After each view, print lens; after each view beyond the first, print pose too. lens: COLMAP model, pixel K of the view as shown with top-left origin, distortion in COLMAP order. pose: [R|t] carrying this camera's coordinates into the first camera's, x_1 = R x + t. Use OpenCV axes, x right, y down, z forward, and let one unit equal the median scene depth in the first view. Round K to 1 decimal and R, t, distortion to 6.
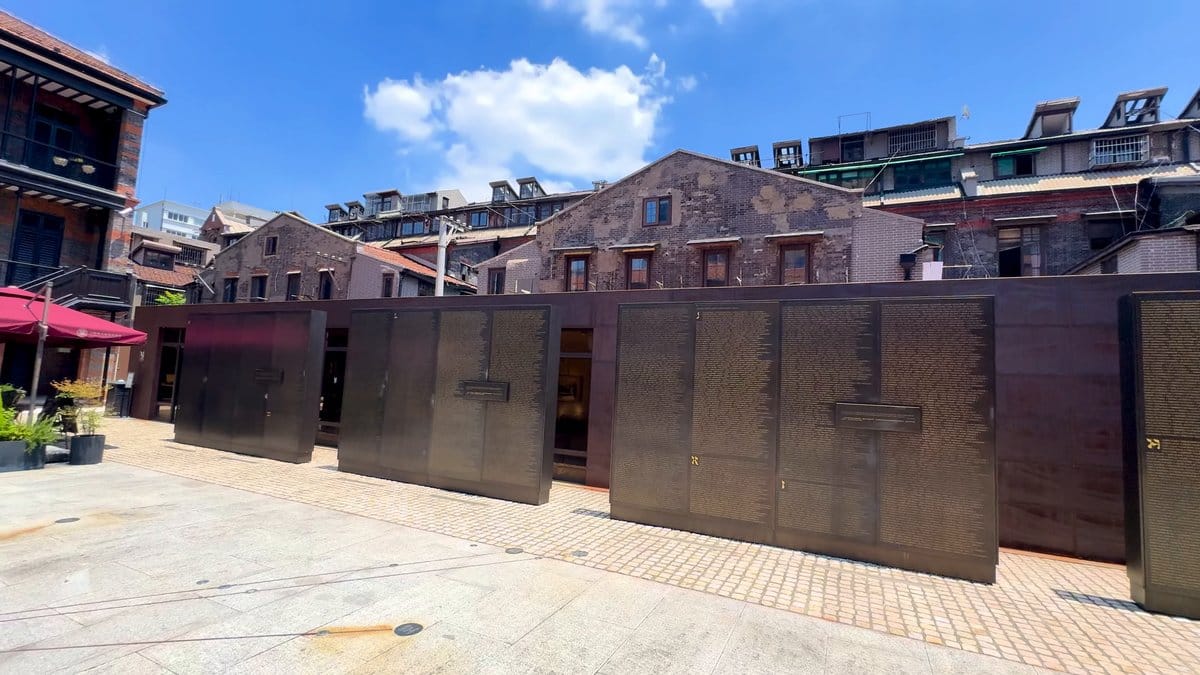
lens RADIAL K [[526.0, 0, 603.0], [0, 526.0, 335.7], [0, 0, 1]] dist [-0.001706, -0.000041]
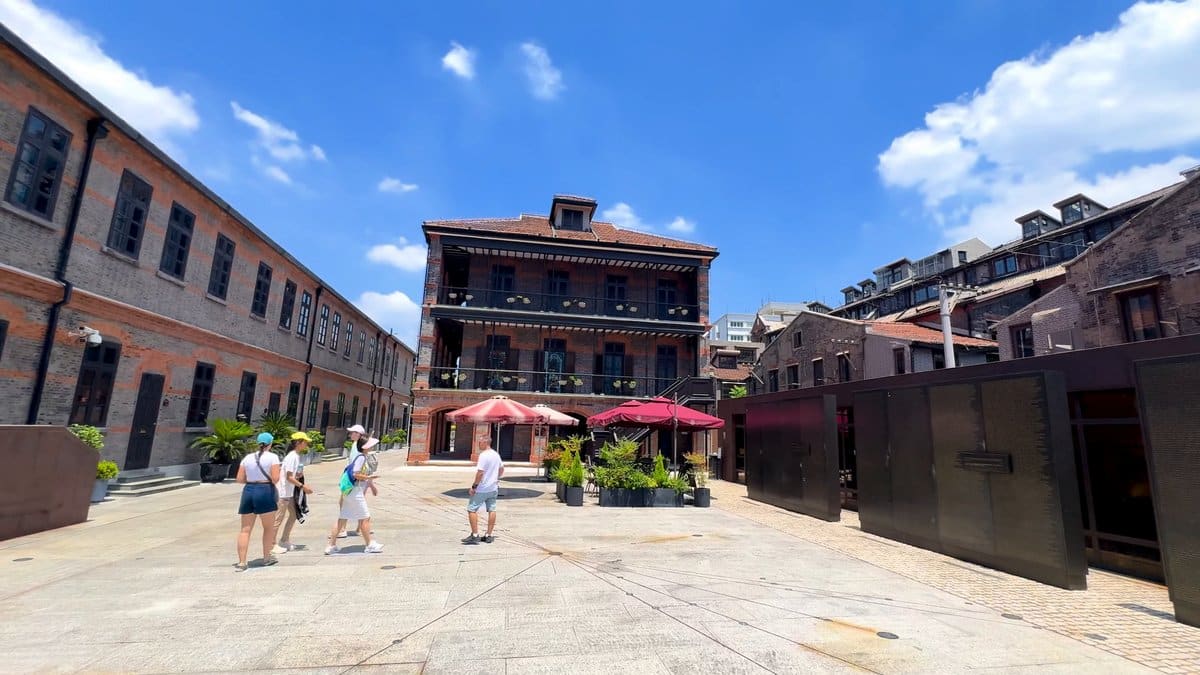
lens RADIAL K [[526.0, 0, 601.0], [0, 526.0, 336.8], [0, 0, 1]] dist [-0.001706, -0.000041]
pose [[0.580189, -0.176154, -0.795204, 0.152810], [0.066810, 0.983335, -0.169083, -0.008369], [0.811737, 0.044973, 0.582289, -0.157786]]
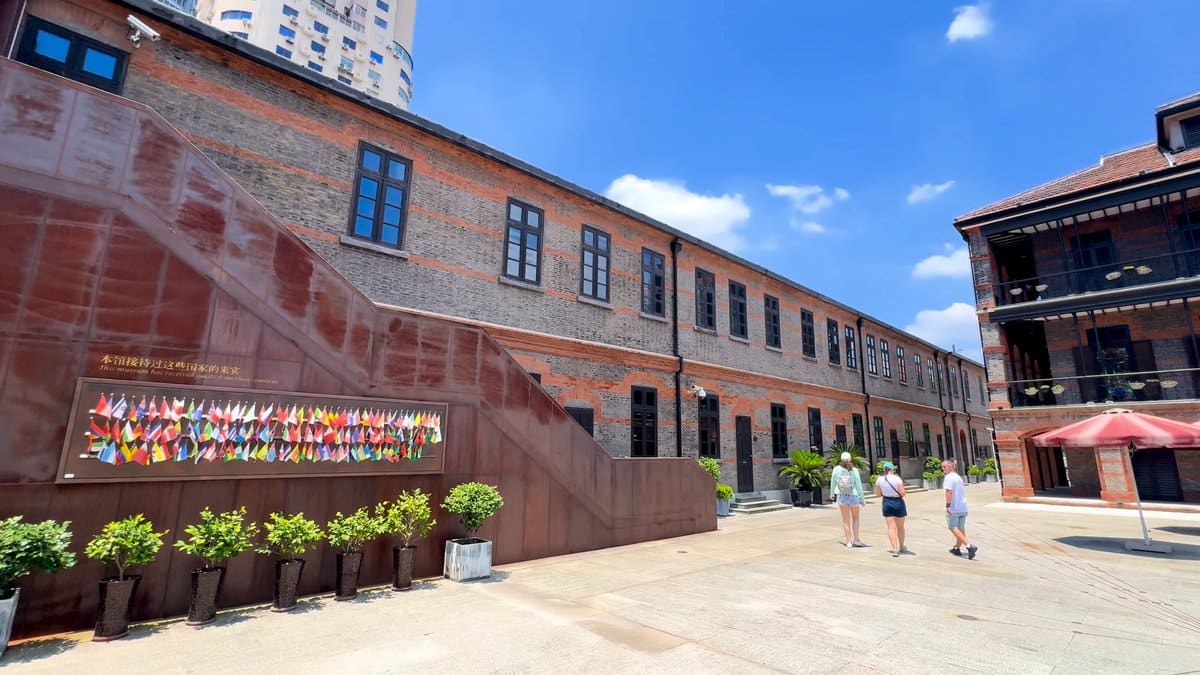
lens RADIAL K [[526.0, 0, 602.1], [0, 526.0, 336.6], [0, 0, 1]] dist [-0.001706, -0.000041]
pose [[-0.367829, -0.248656, -0.896031, 0.155575], [0.048063, 0.957213, -0.285365, -0.000528], [0.928651, -0.148031, -0.340139, -0.101314]]
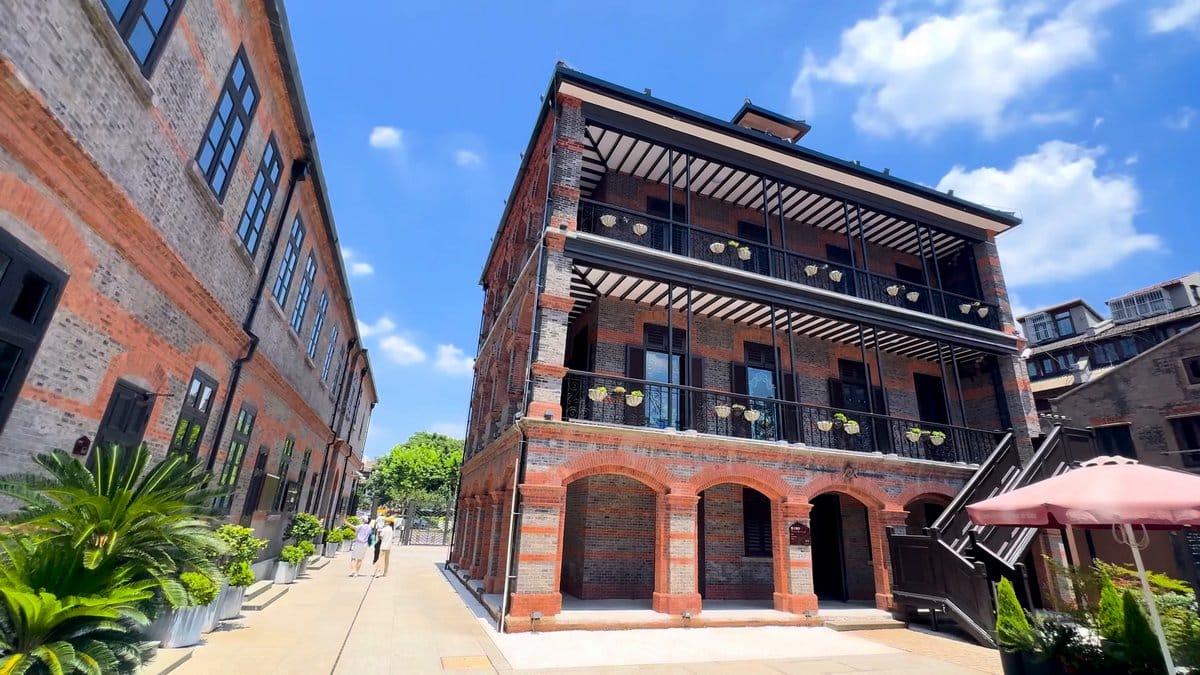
lens RADIAL K [[526.0, 0, 602.1], [0, 526.0, 333.7], [0, 0, 1]] dist [-0.001706, -0.000041]
pose [[0.710670, -0.254495, -0.655881, -1.611542], [0.046529, 0.947239, -0.317133, -0.077549], [0.701985, 0.194859, 0.685016, -0.023042]]
